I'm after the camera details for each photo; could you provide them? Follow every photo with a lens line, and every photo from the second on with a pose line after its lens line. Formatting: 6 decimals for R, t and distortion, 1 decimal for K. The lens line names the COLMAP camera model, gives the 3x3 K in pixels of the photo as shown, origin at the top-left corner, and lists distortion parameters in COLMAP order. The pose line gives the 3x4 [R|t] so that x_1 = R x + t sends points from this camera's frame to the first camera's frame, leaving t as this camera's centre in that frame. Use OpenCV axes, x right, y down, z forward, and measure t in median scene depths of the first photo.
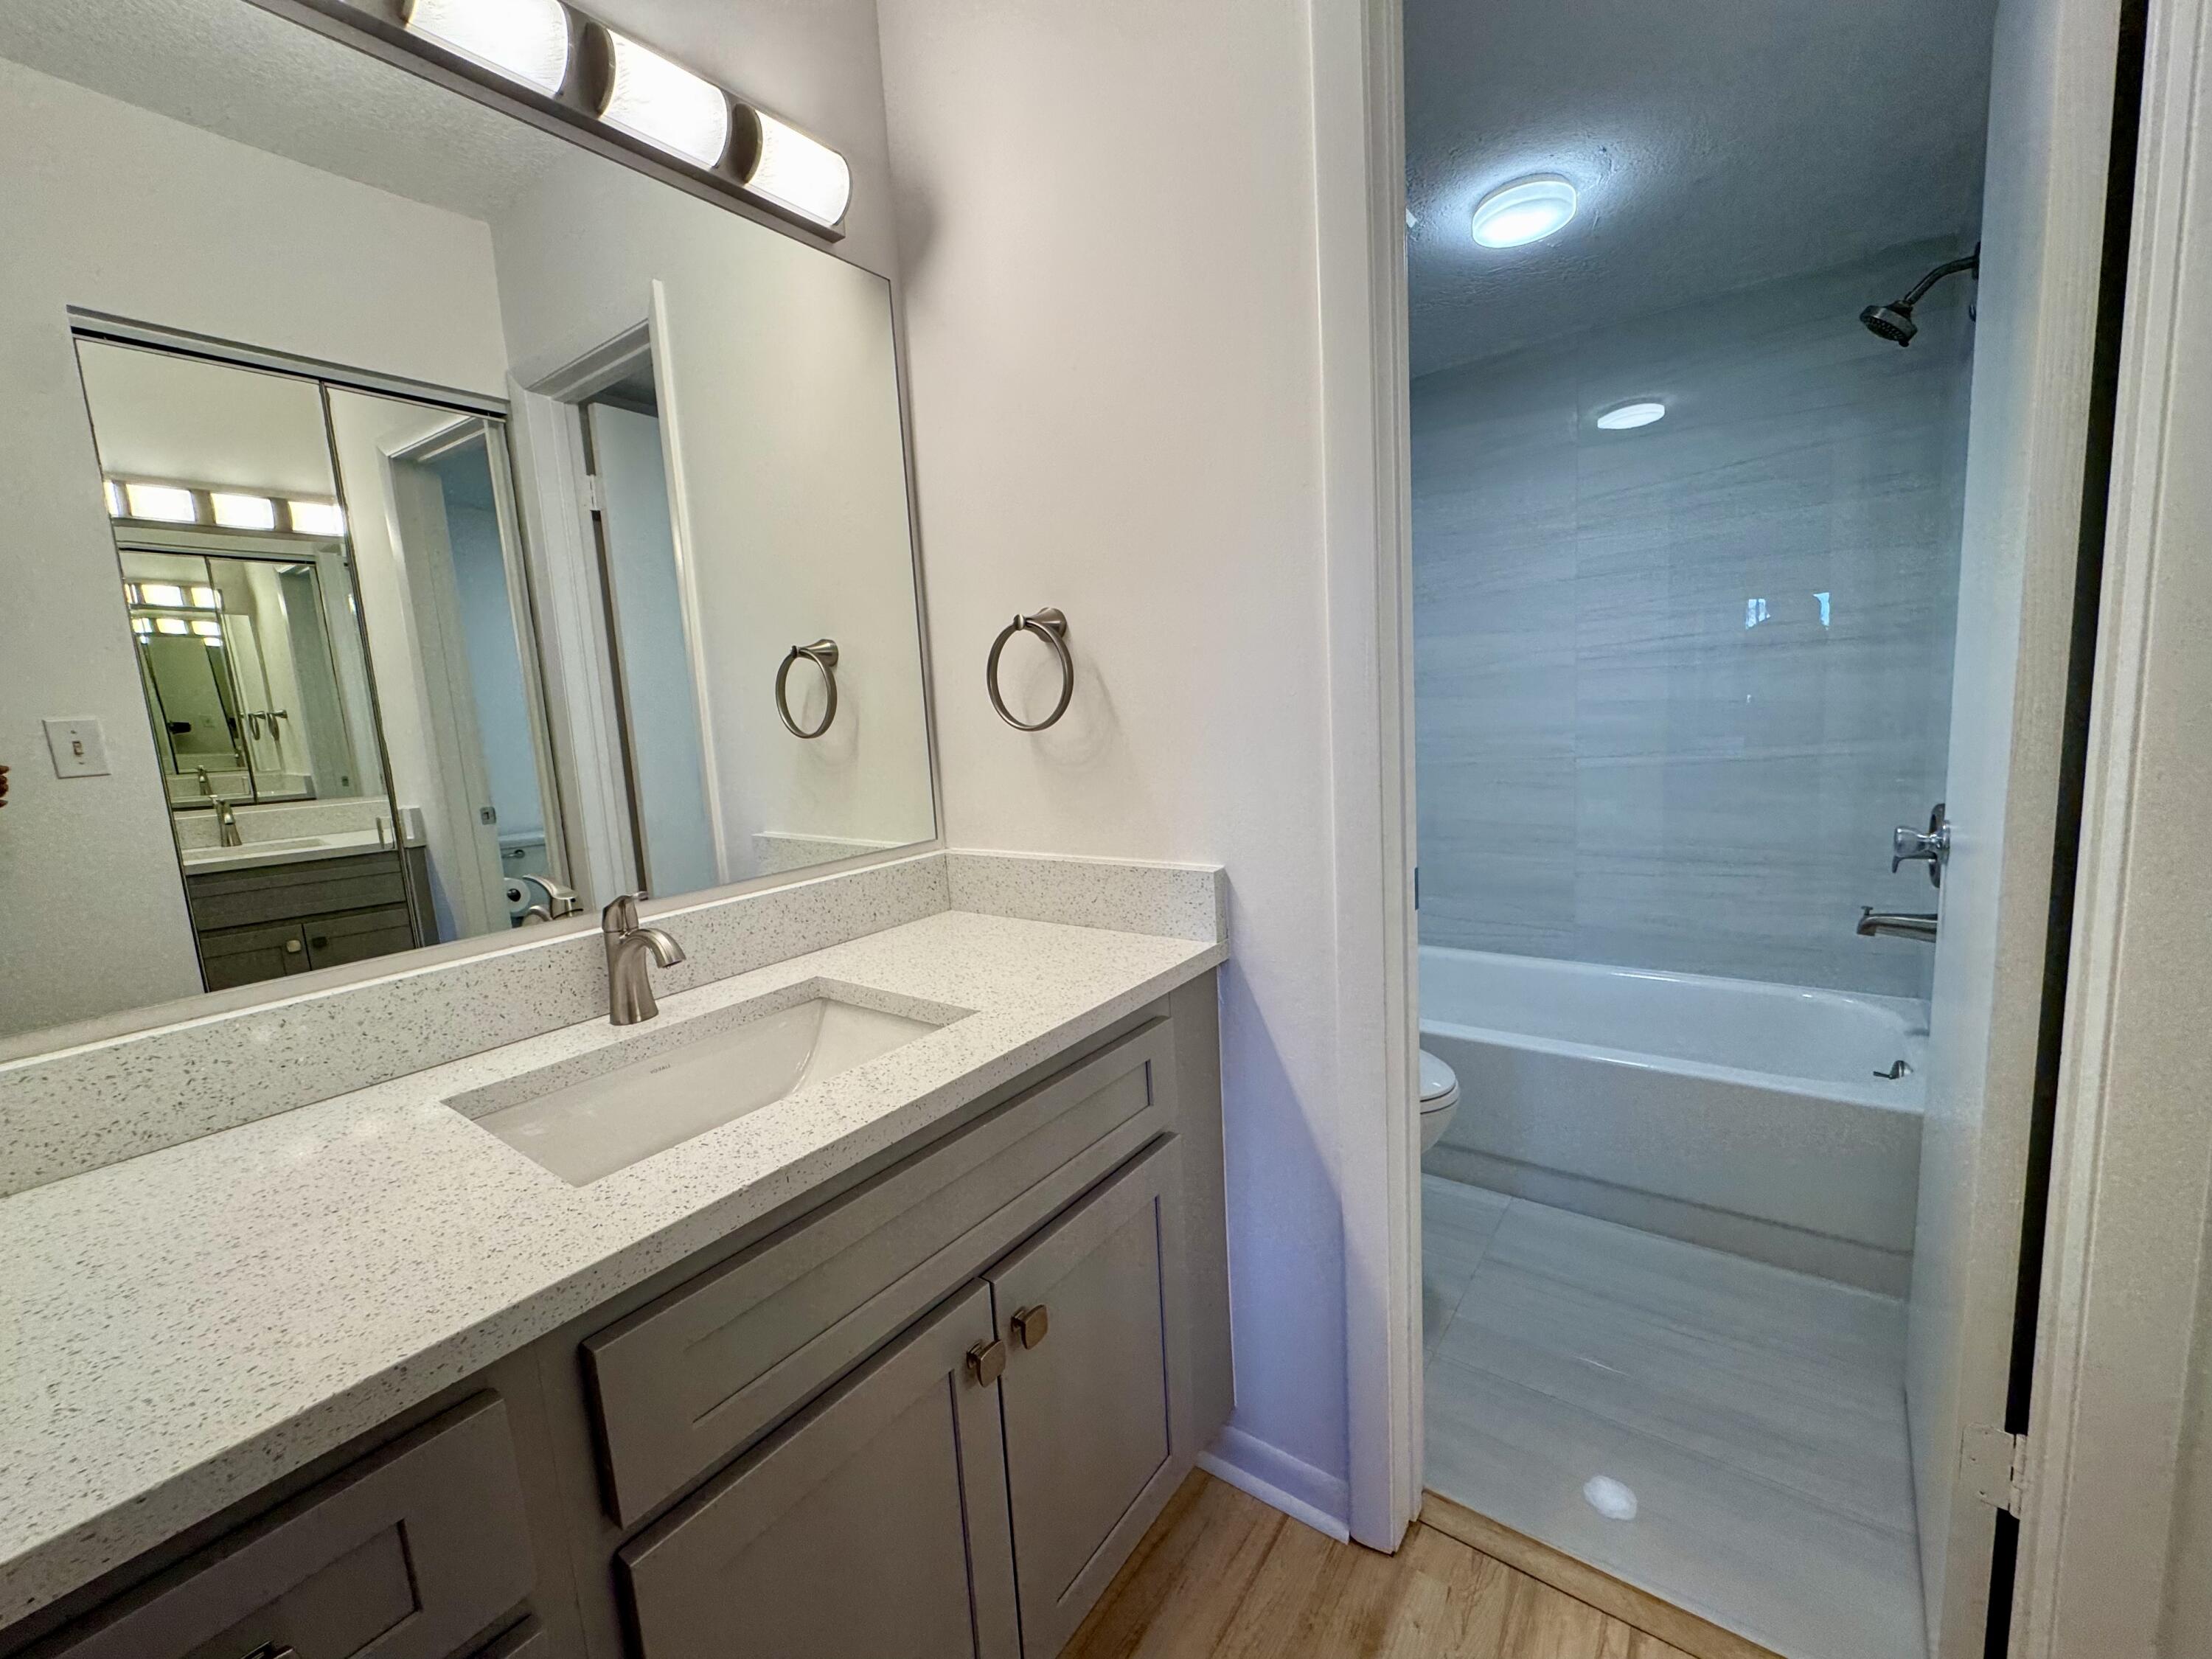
lens RADIAL K [[882.5, 0, 1107.6], [0, 882.5, 829.6], [0, 0, 1]] dist [-0.003545, -0.000224]
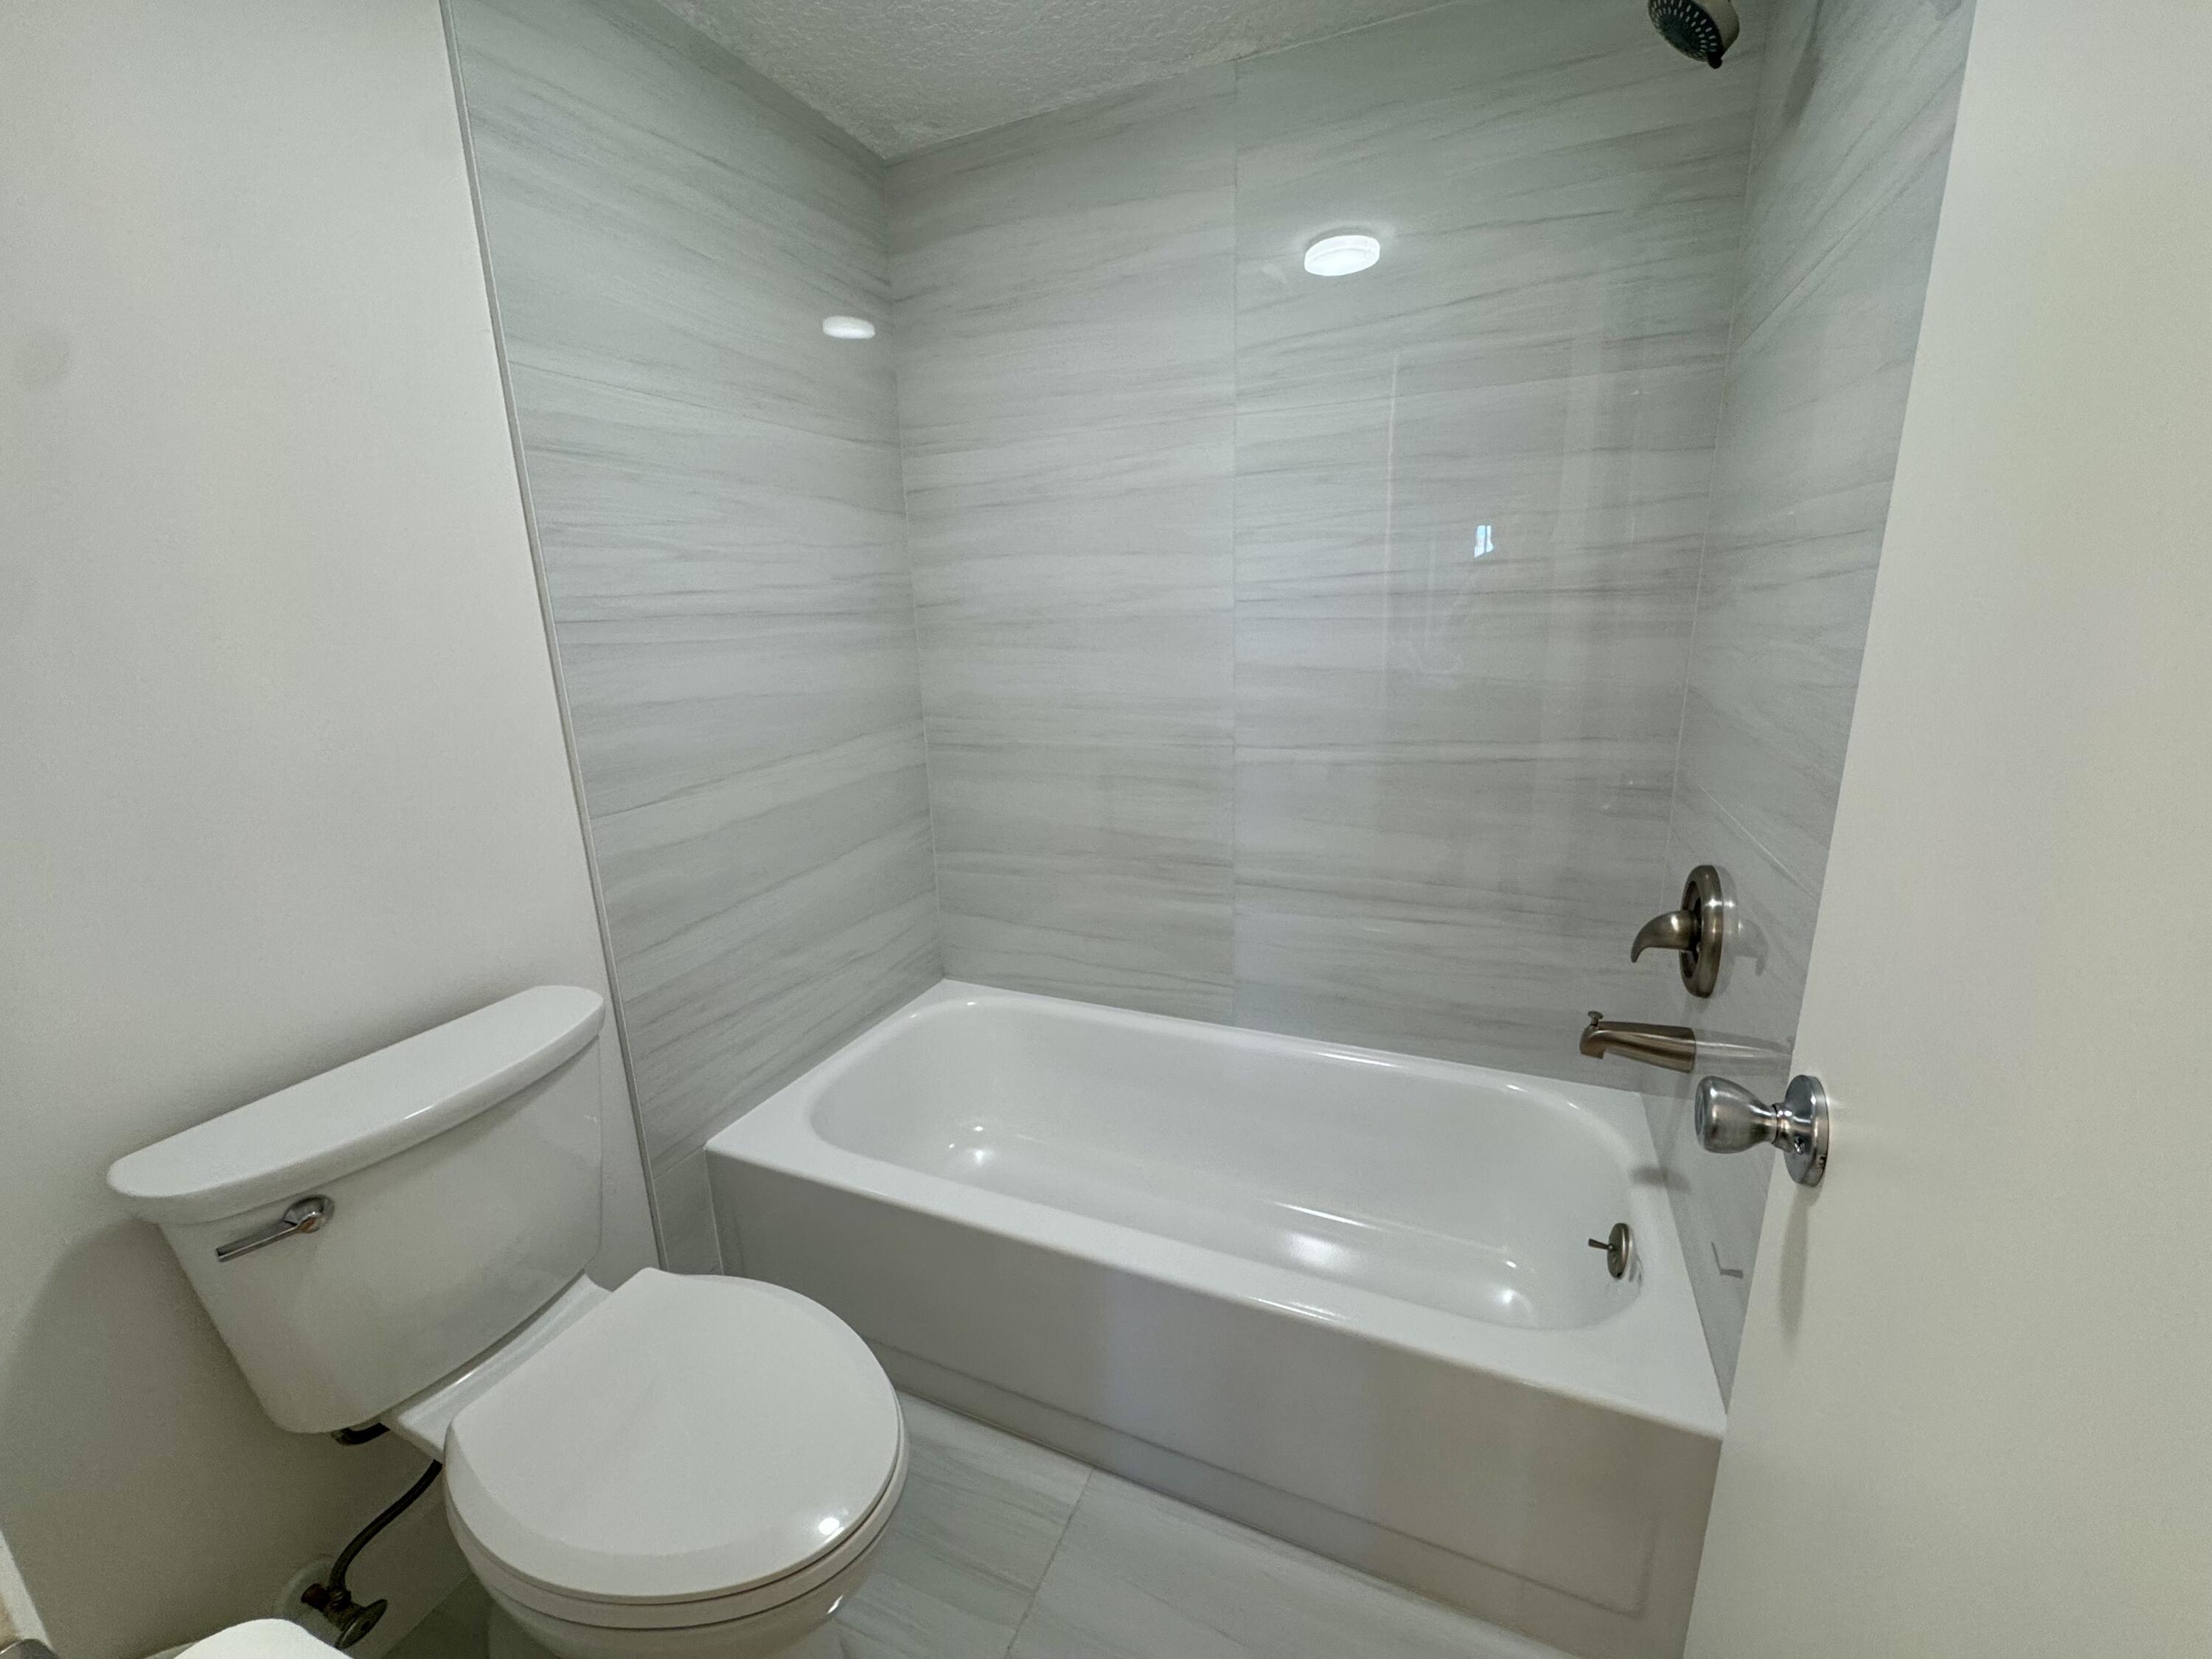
lens RADIAL K [[882.5, 0, 1107.6], [0, 882.5, 829.6], [0, 0, 1]] dist [-0.003545, -0.000224]
pose [[0.972215, -0.028854, 0.232307, 0.554929], [0.005164, 0.994777, 0.101946, -0.178473], [-0.234035, -0.097914, 0.967285, 0.712788]]
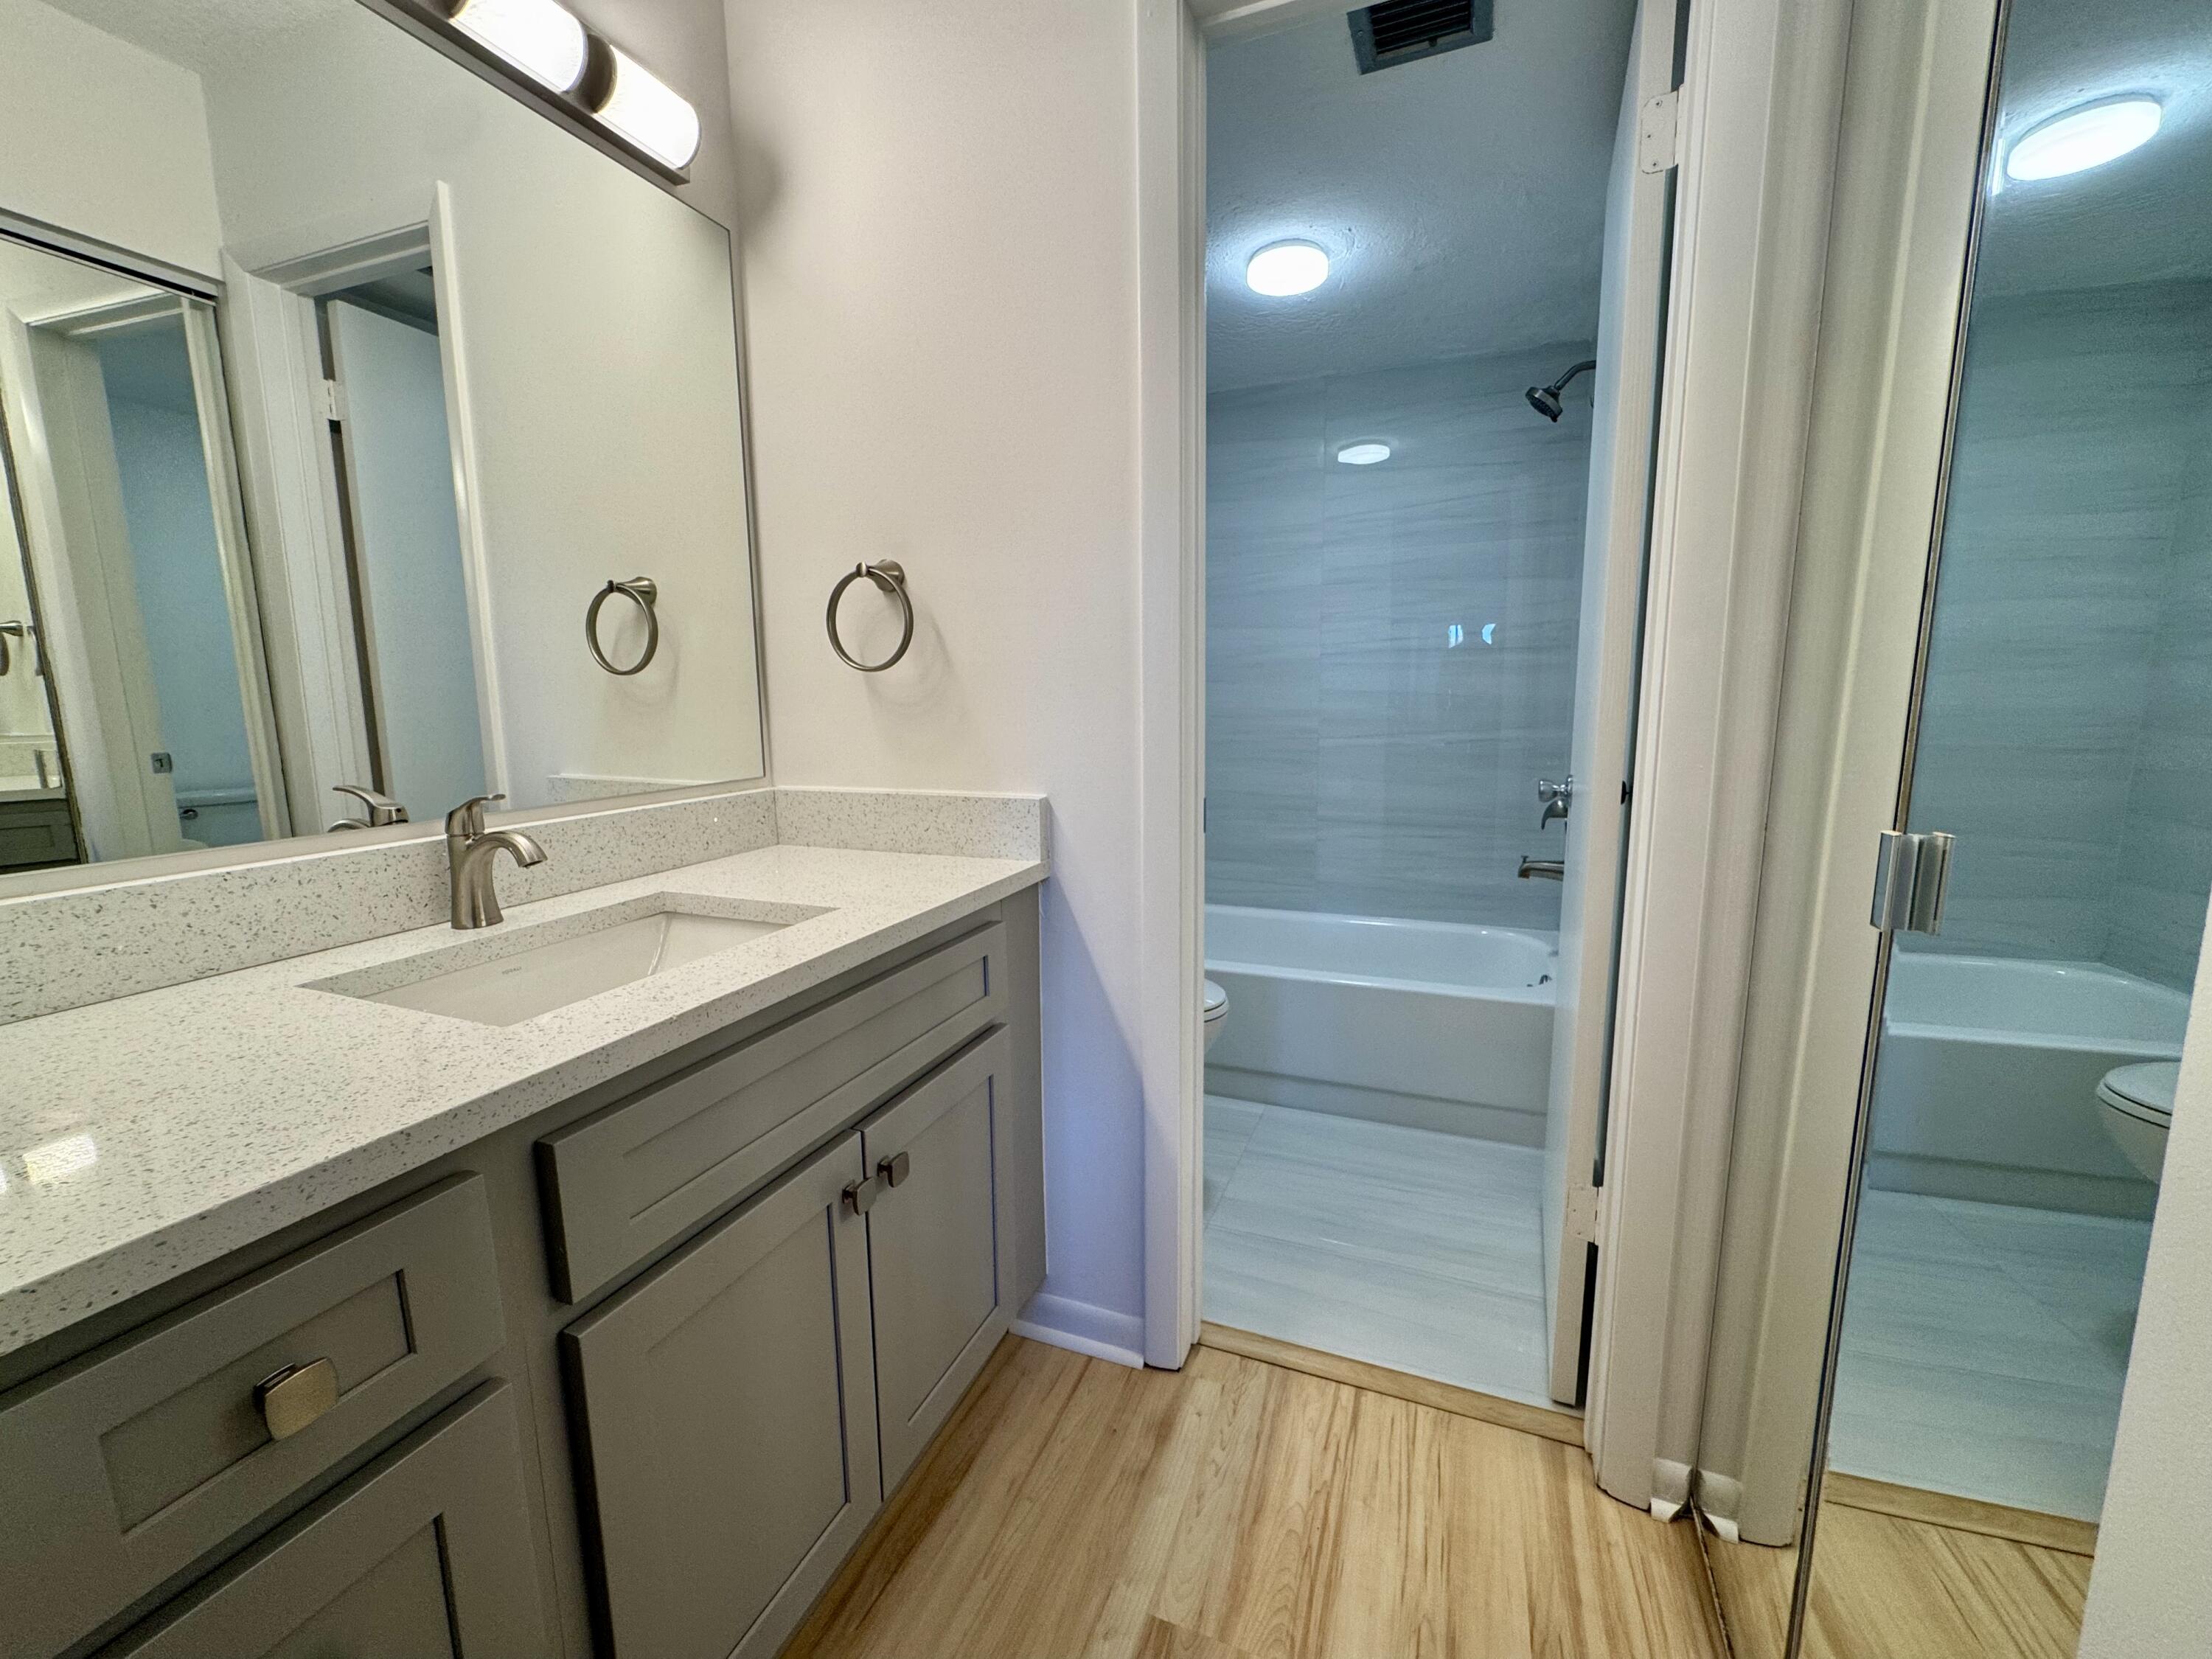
lens RADIAL K [[882.5, 0, 1107.6], [0, 882.5, 829.6], [0, 0, 1]] dist [-0.003545, -0.000224]
pose [[0.966316, 0.010258, 0.257153, -0.085802], [-0.011667, 0.999924, 0.003955, 0.078994], [-0.257093, -0.006822, 0.966363, -0.132645]]
